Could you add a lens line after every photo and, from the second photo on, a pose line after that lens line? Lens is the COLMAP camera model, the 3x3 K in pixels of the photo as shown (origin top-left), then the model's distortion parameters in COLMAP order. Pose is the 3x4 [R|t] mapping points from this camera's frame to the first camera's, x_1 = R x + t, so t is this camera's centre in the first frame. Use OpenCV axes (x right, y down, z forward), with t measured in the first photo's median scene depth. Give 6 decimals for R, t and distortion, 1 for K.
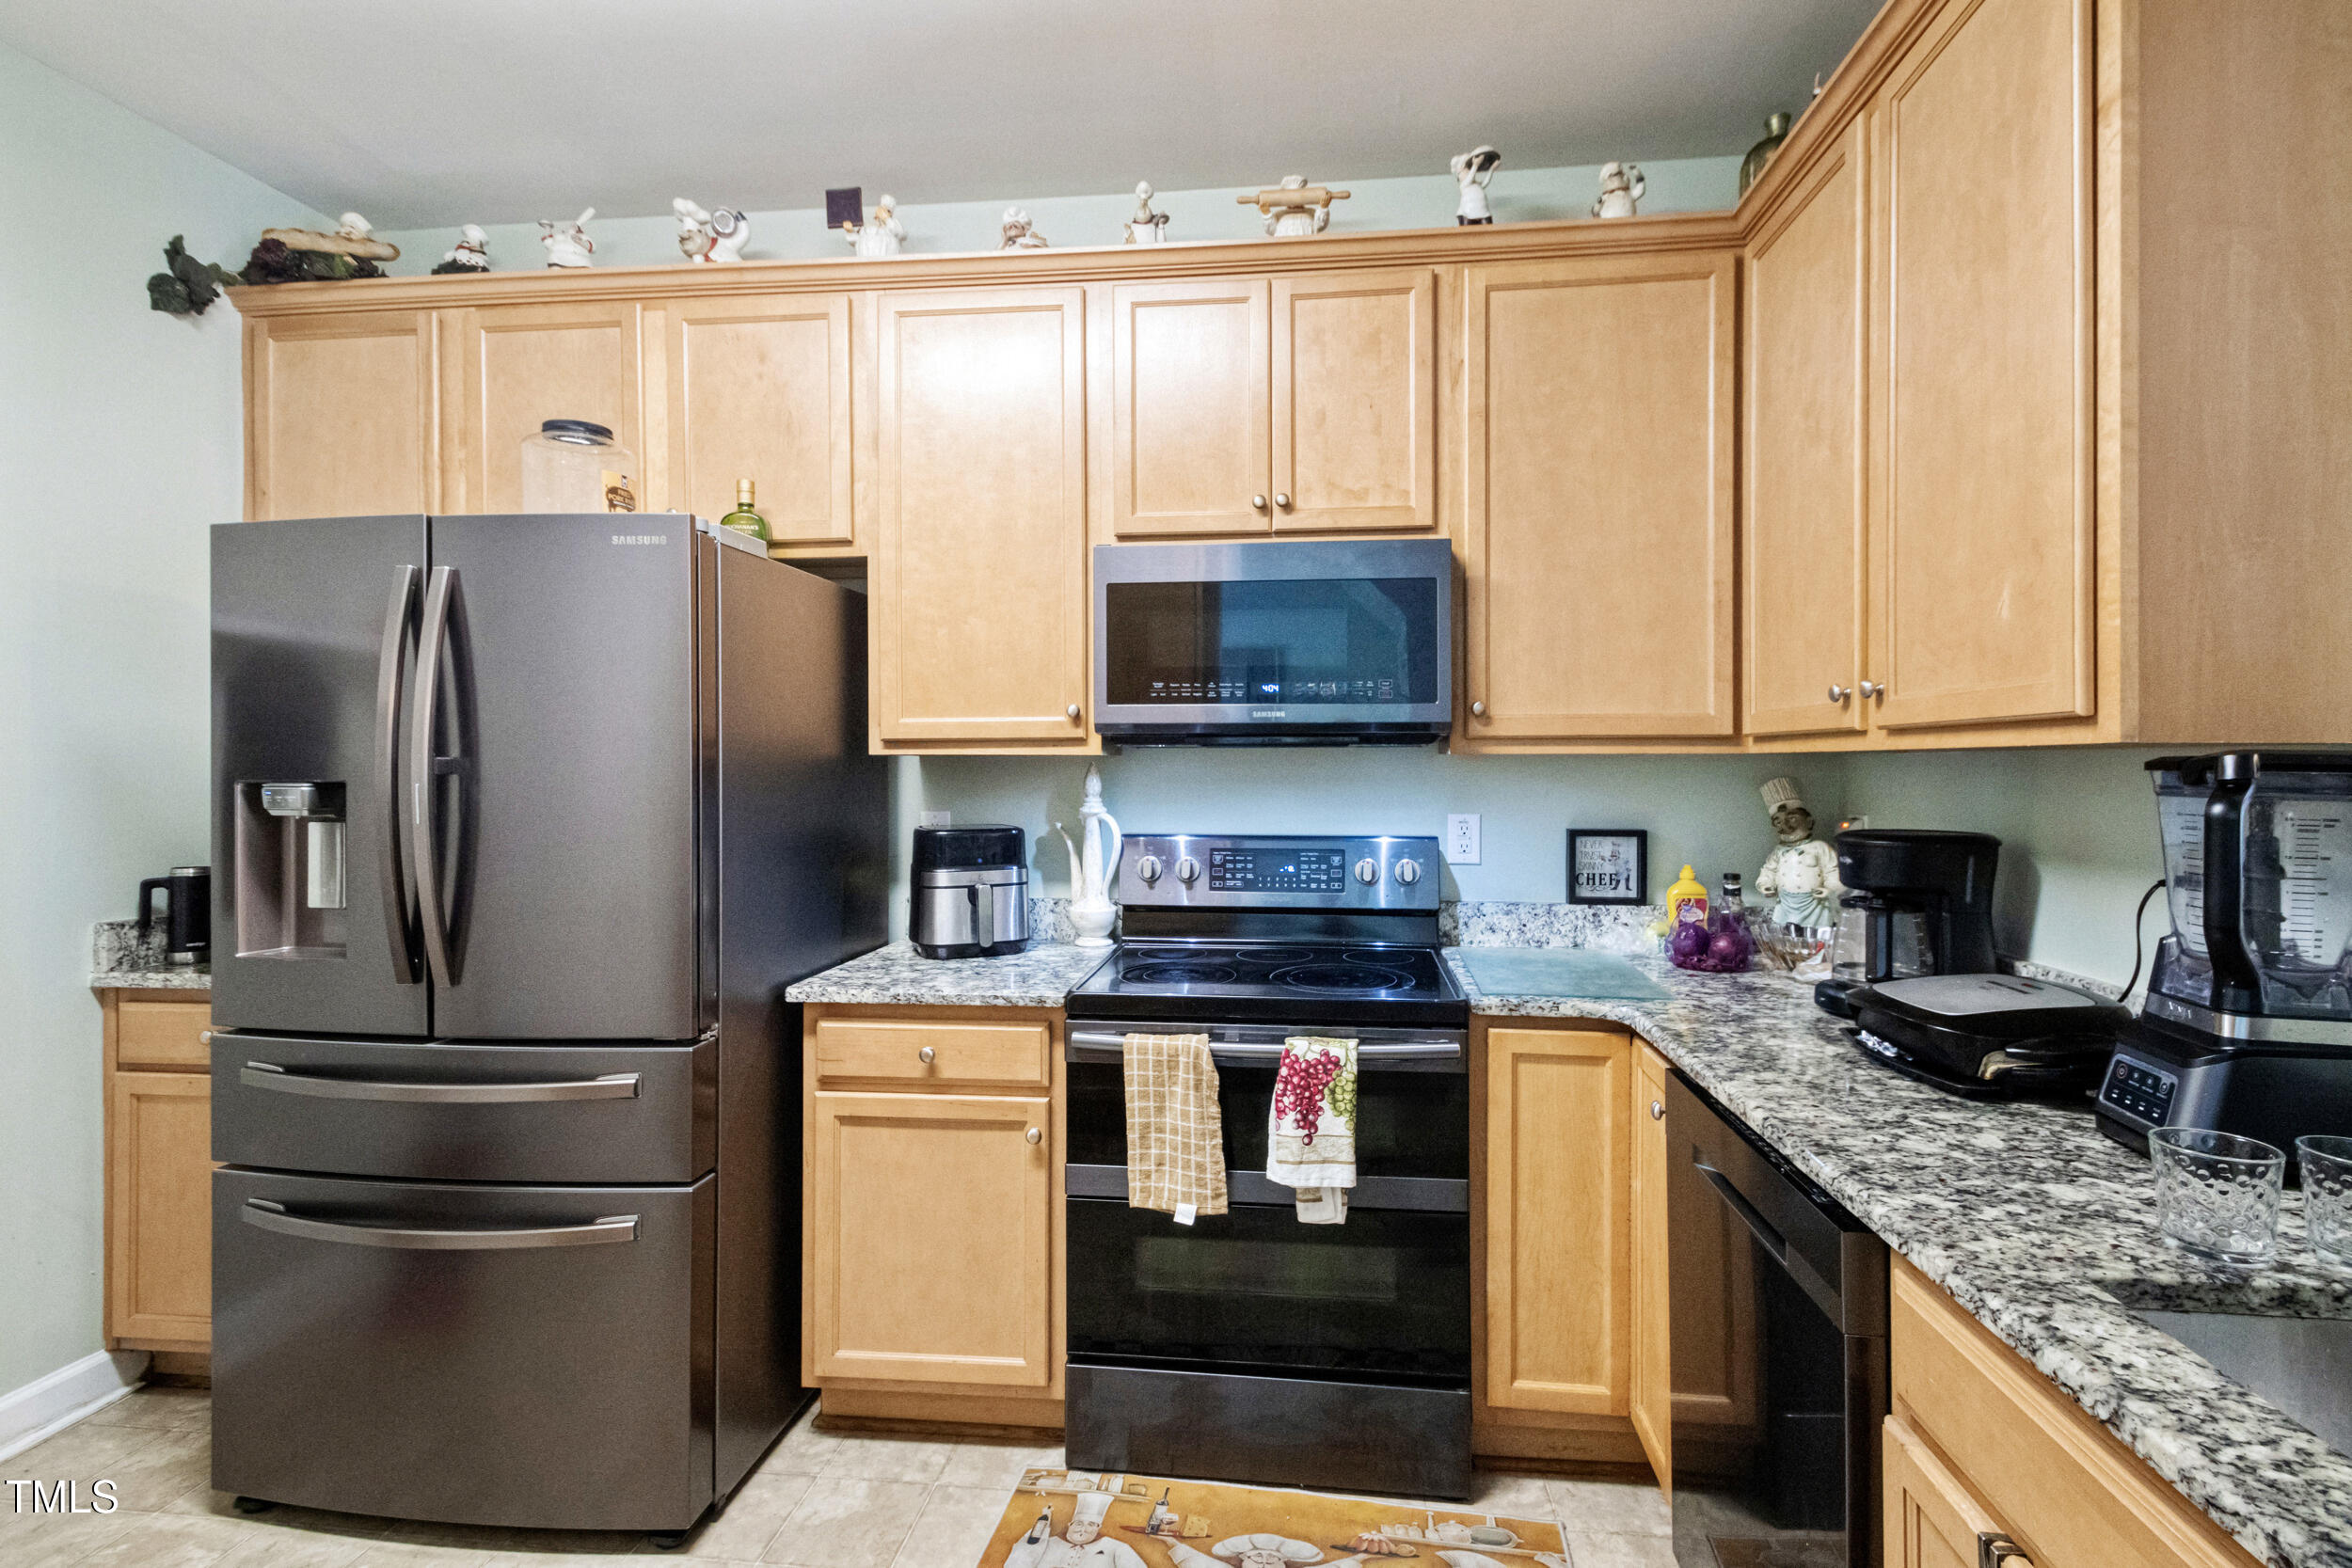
lens RADIAL K [[1125.0, 0, 1212.7], [0, 1125.0, 765.0], [0, 0, 1]] dist [0.029486, -0.012156]
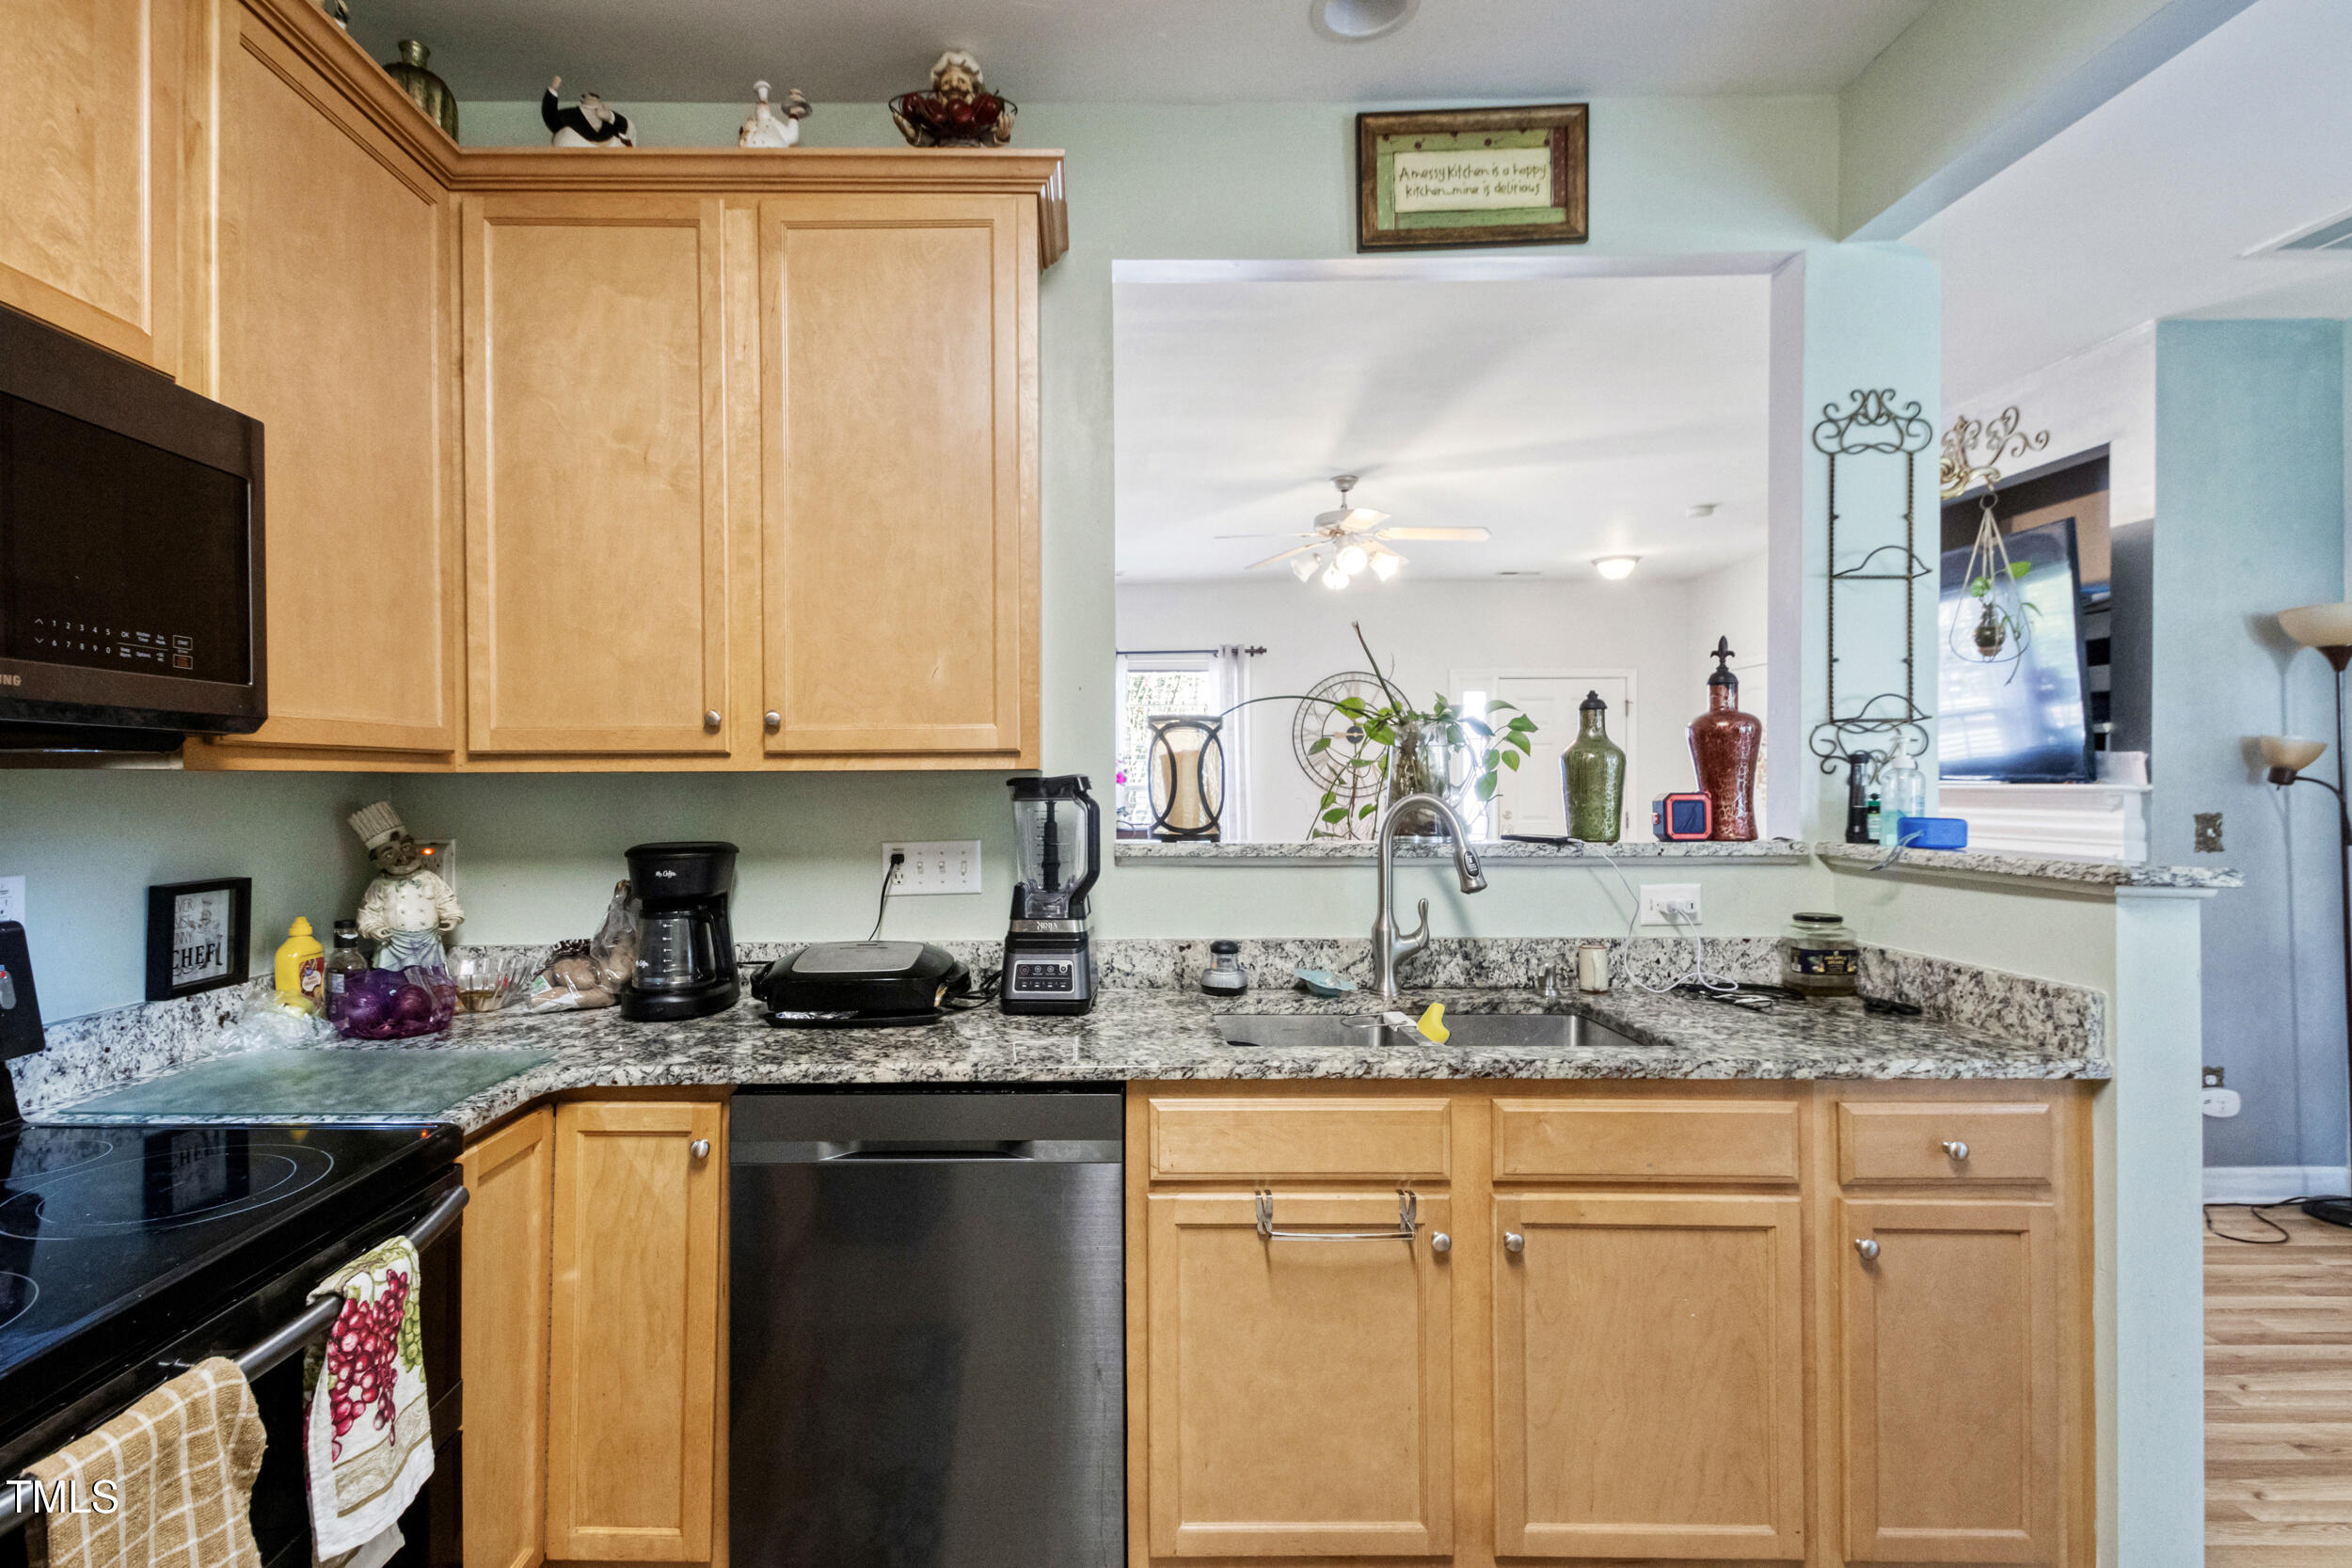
lens RADIAL K [[1153.2, 0, 1107.1], [0, 1153.2, 780.9], [0, 0, 1]] dist [0.041280, -0.021365]
pose [[-0.128167, 0.001188, 0.991752, -0.478867], [0.005452, 0.999985, -0.000494, -0.000749], [-0.991738, 0.005344, -0.128172, 0.608906]]
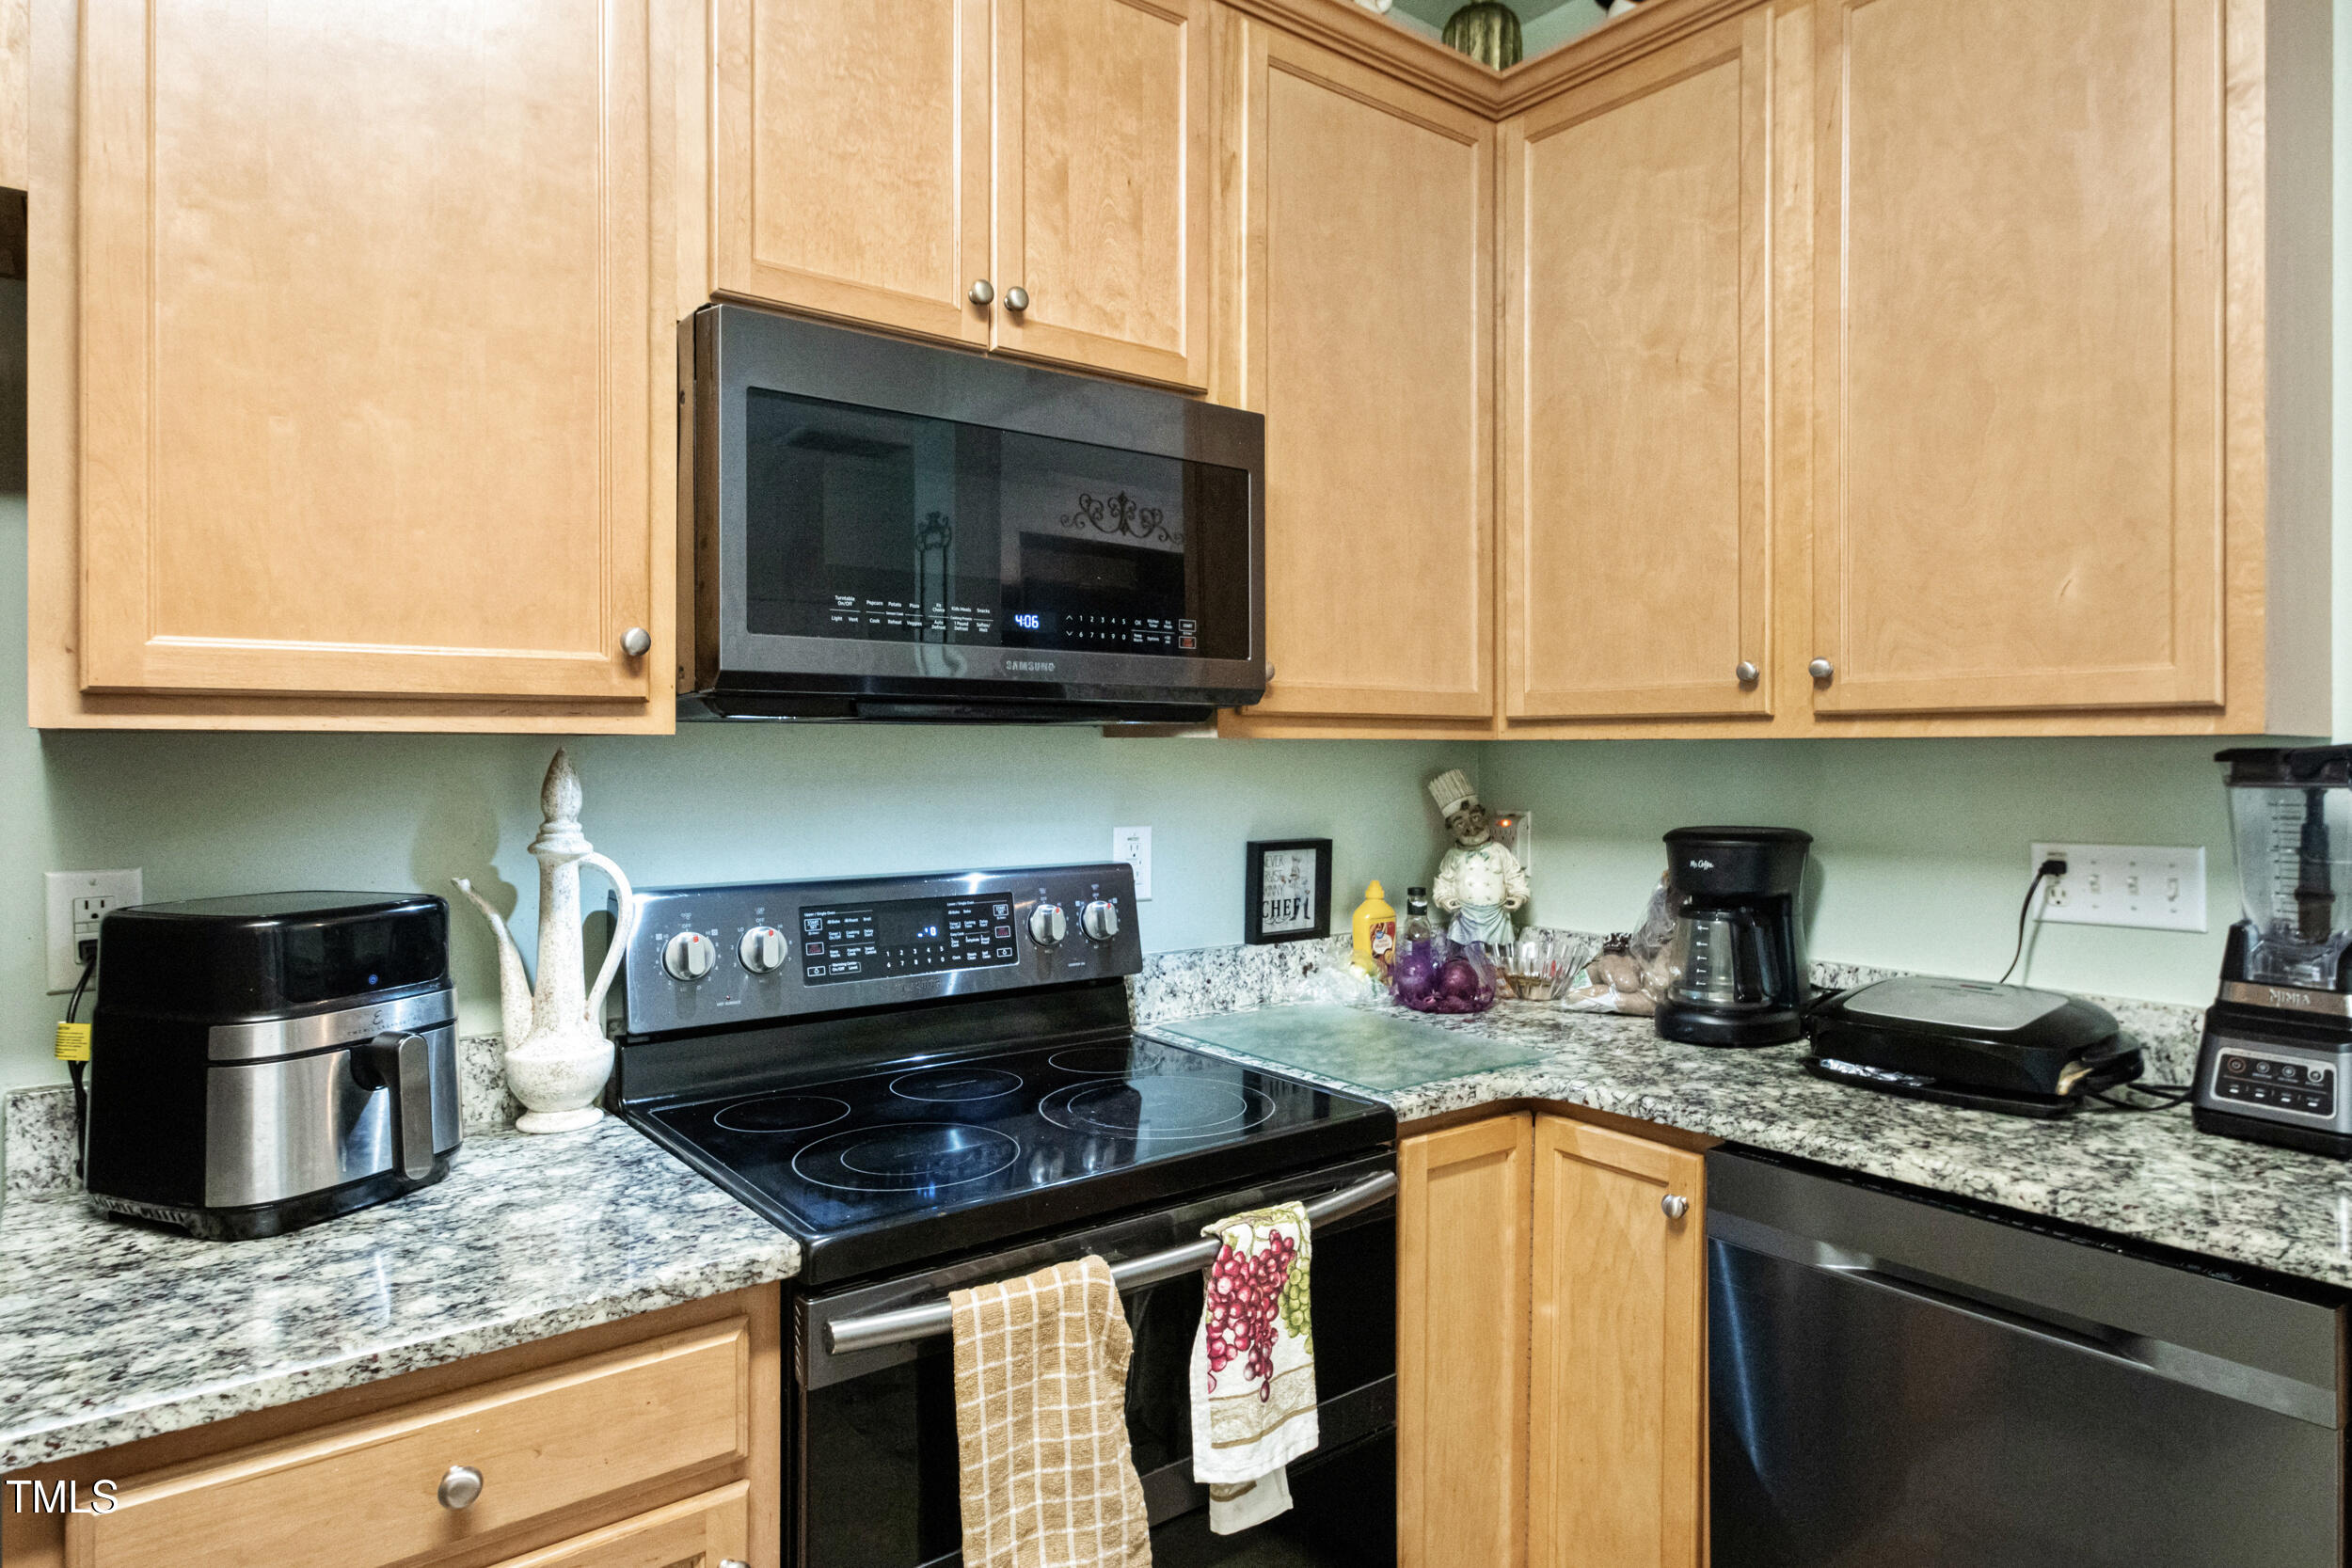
lens RADIAL K [[1403.5, 0, 1201.6], [0, 1403.5, 747.0], [0, 0, 1]] dist [0.010367, 0.003341]
pose [[0.701408, 0.003069, 0.712753, -0.396696], [-0.001346, 0.999995, -0.002980, -0.001994], [-0.712759, 0.001131, 0.701409, 0.434440]]
